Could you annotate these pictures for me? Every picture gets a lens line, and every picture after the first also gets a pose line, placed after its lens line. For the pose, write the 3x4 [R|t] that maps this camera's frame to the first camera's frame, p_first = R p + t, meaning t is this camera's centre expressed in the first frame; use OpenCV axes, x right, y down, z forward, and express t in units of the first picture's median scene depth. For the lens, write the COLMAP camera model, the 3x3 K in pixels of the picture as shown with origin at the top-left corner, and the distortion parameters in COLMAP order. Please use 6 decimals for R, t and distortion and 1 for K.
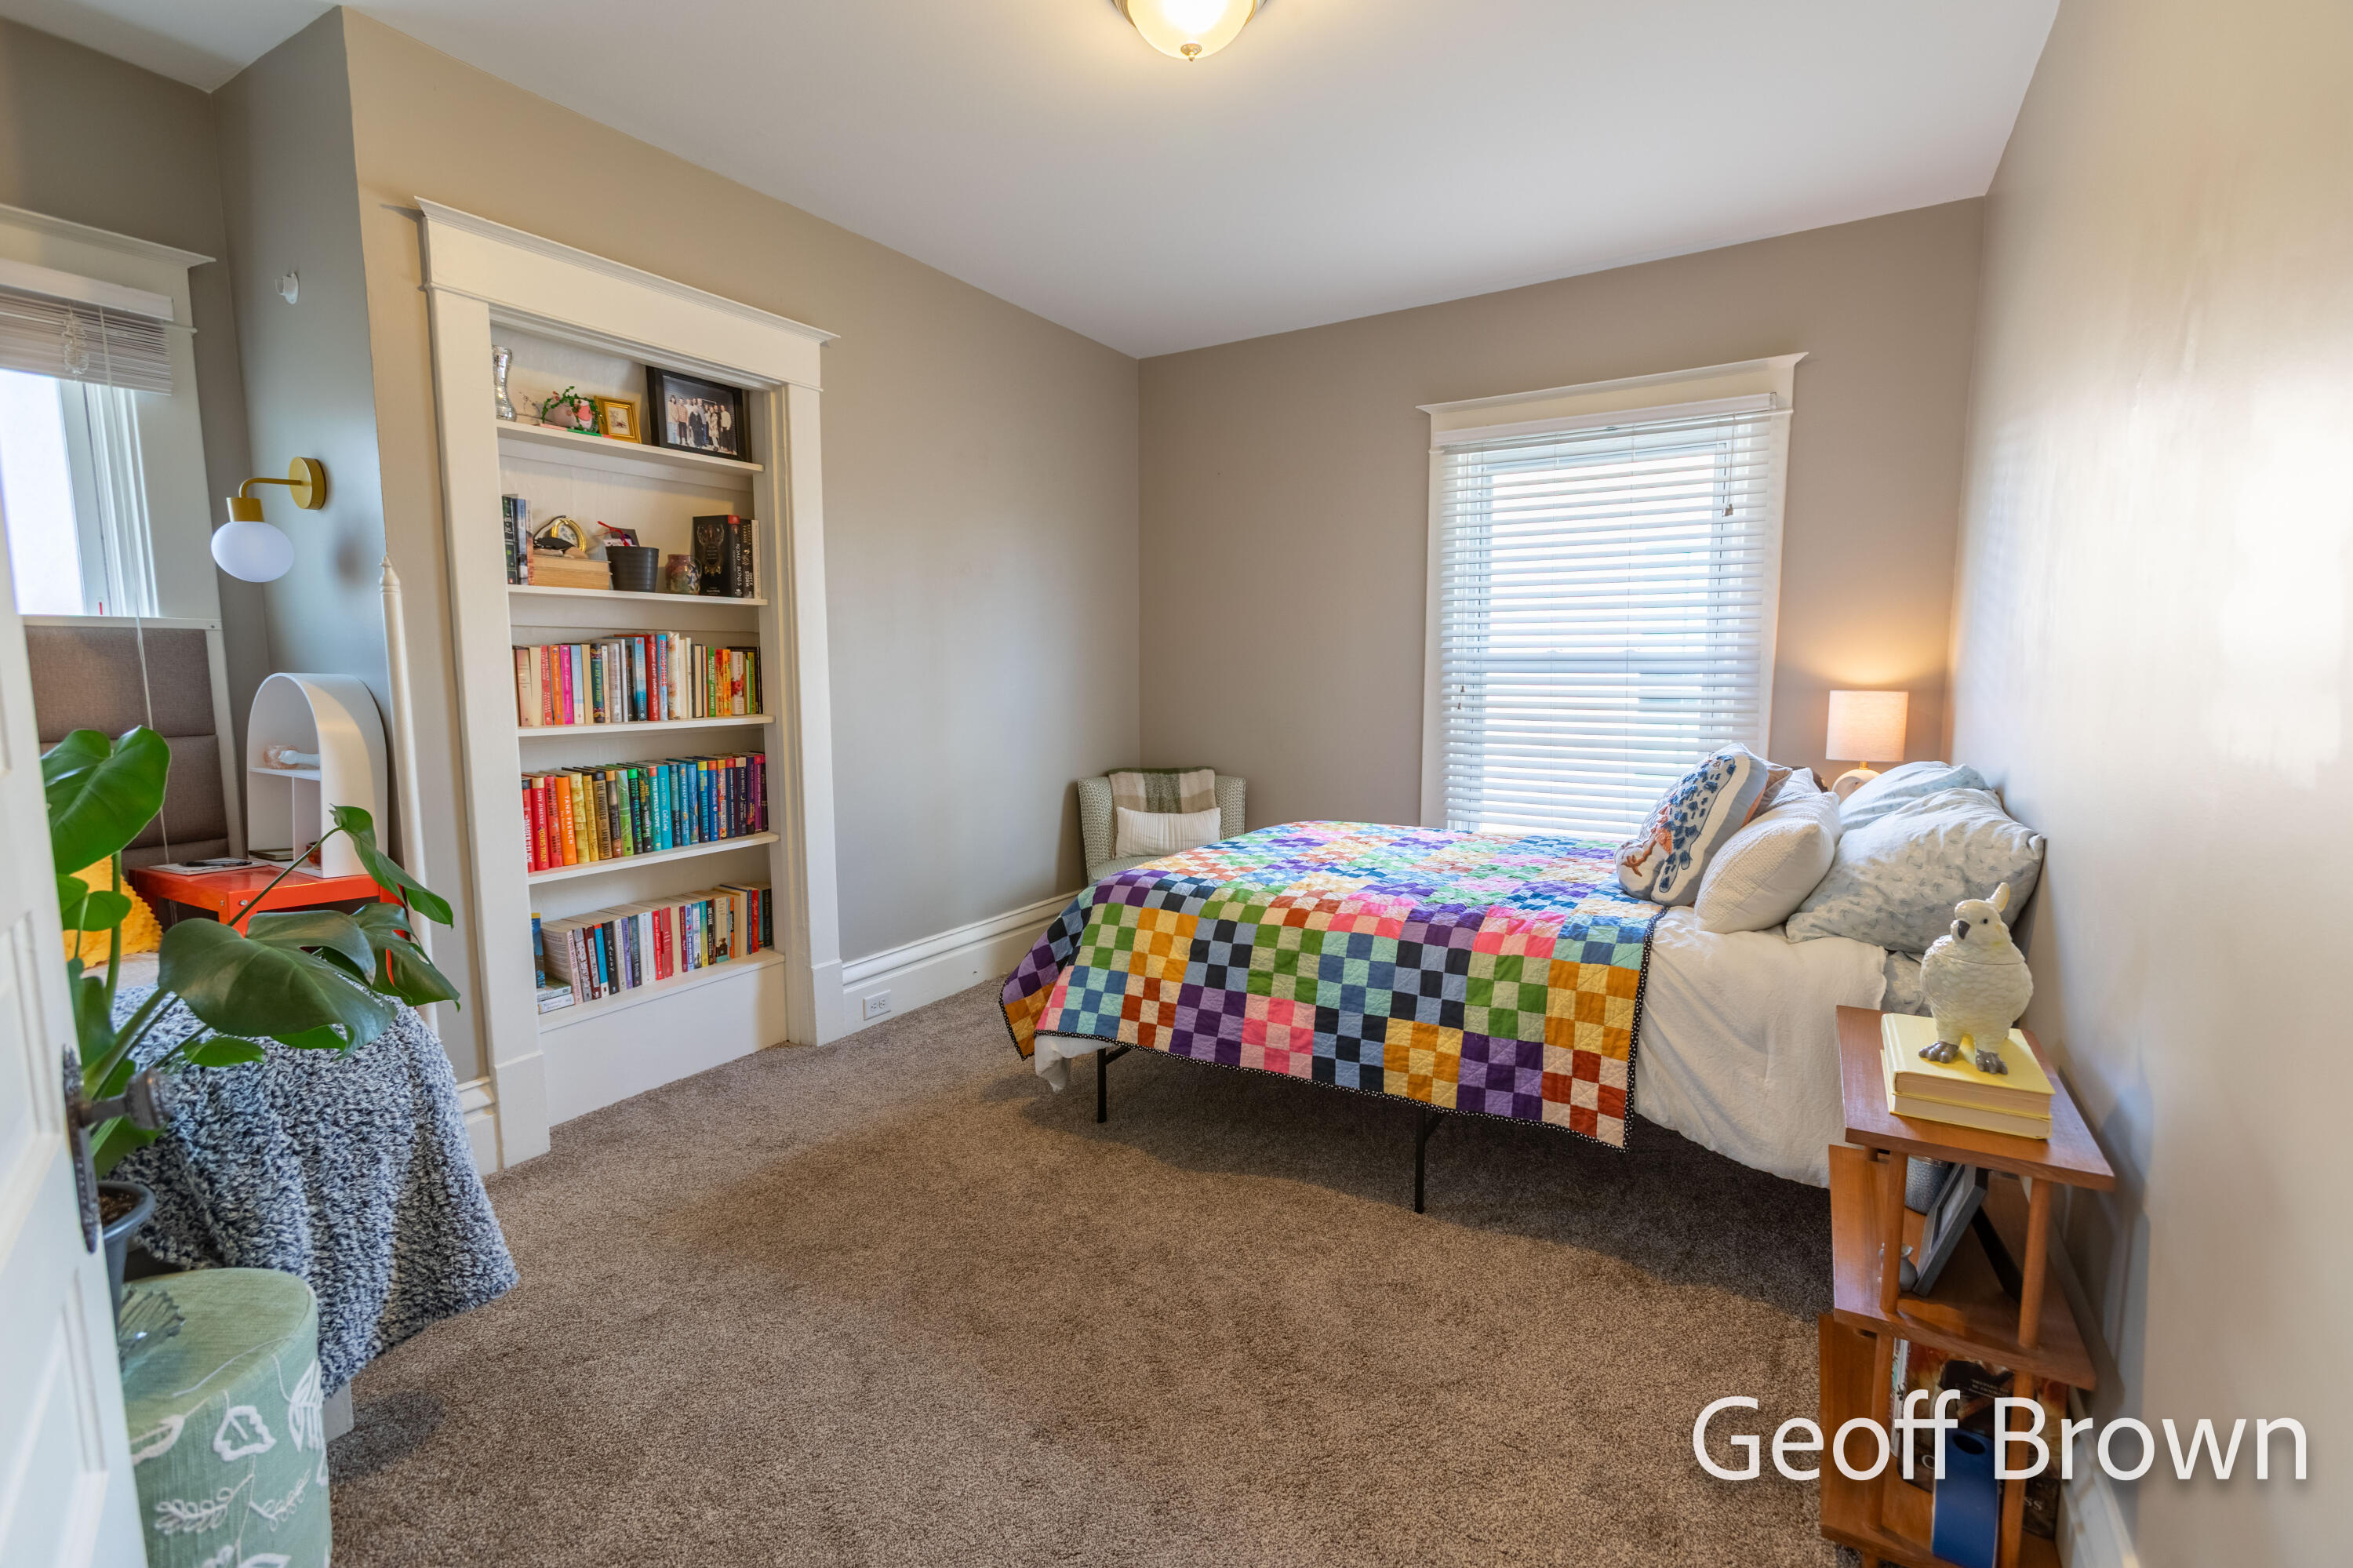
lens RADIAL K [[1046.3, 0, 1171.0], [0, 1046.3, 778.8], [0, 0, 1]] dist [-0.020136, 0.015096]
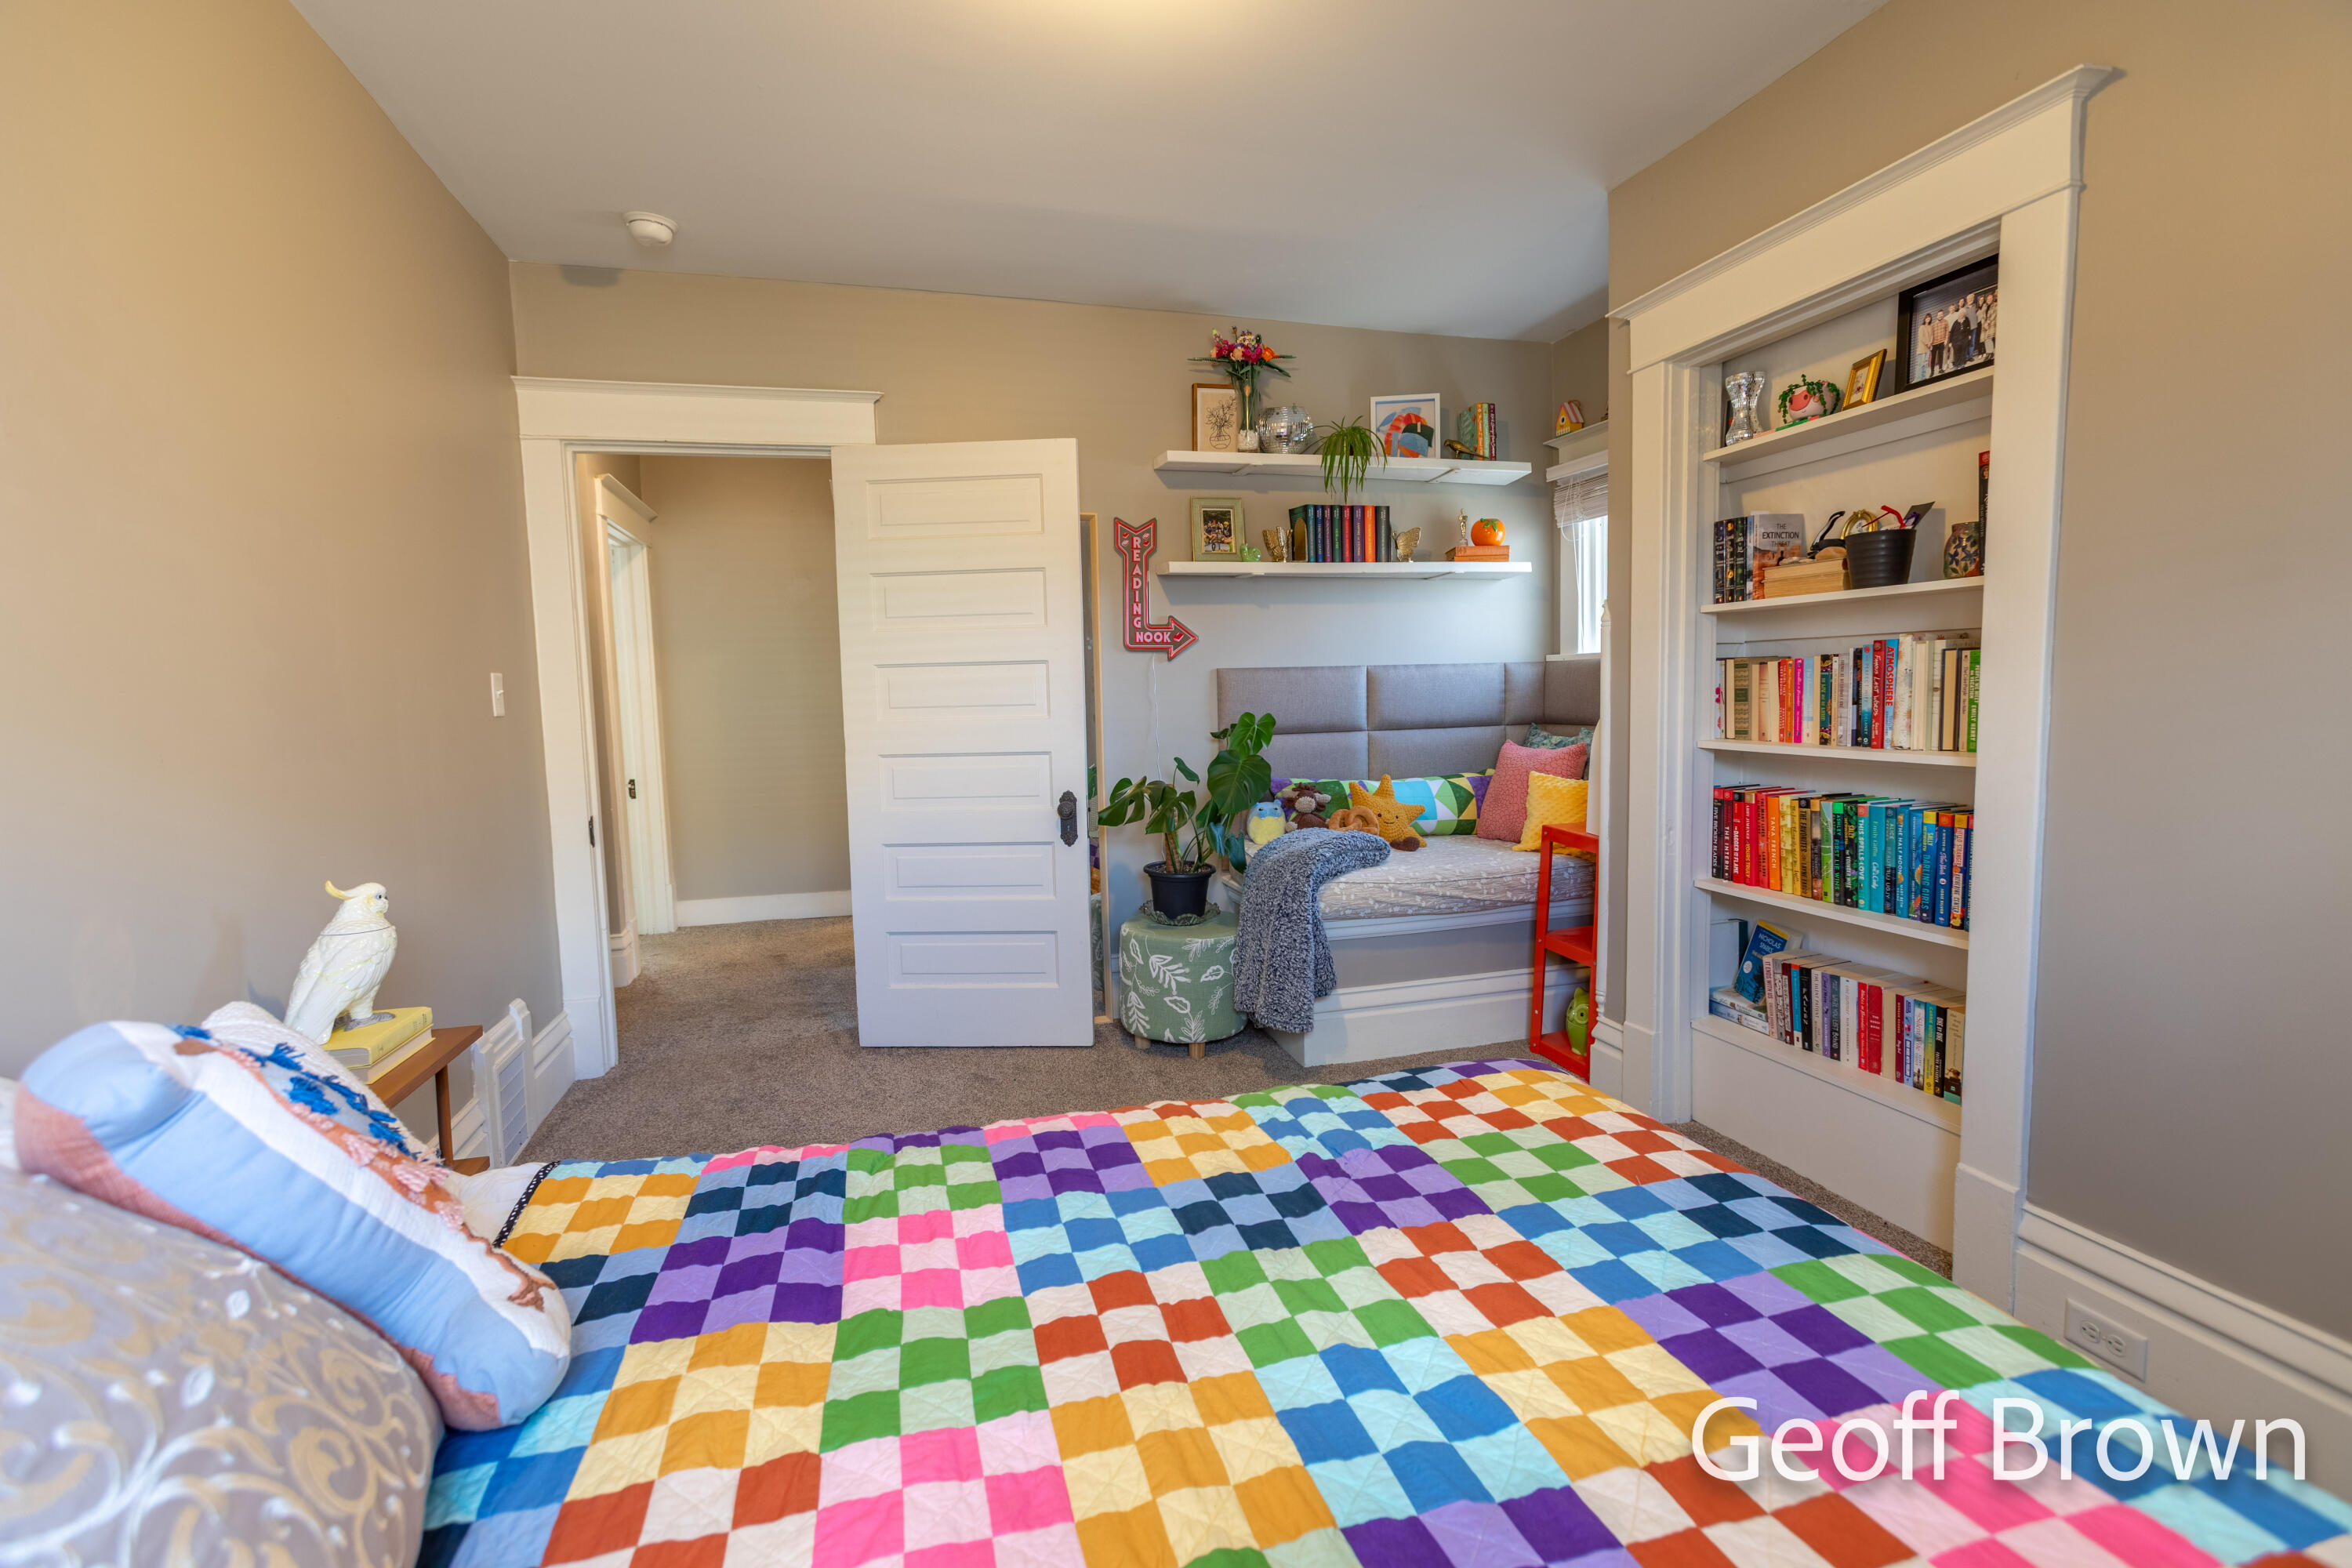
lens RADIAL K [[1045.8, 0, 1170.5], [0, 1045.8, 778.8], [0, 0, 1]] dist [-0.020136, 0.015096]
pose [[-0.687070, 0.082077, -0.721940, 0.451487], [-0.054419, 0.984996, 0.163774, -0.134800], [0.724550, 0.151811, -0.672295, 1.158262]]
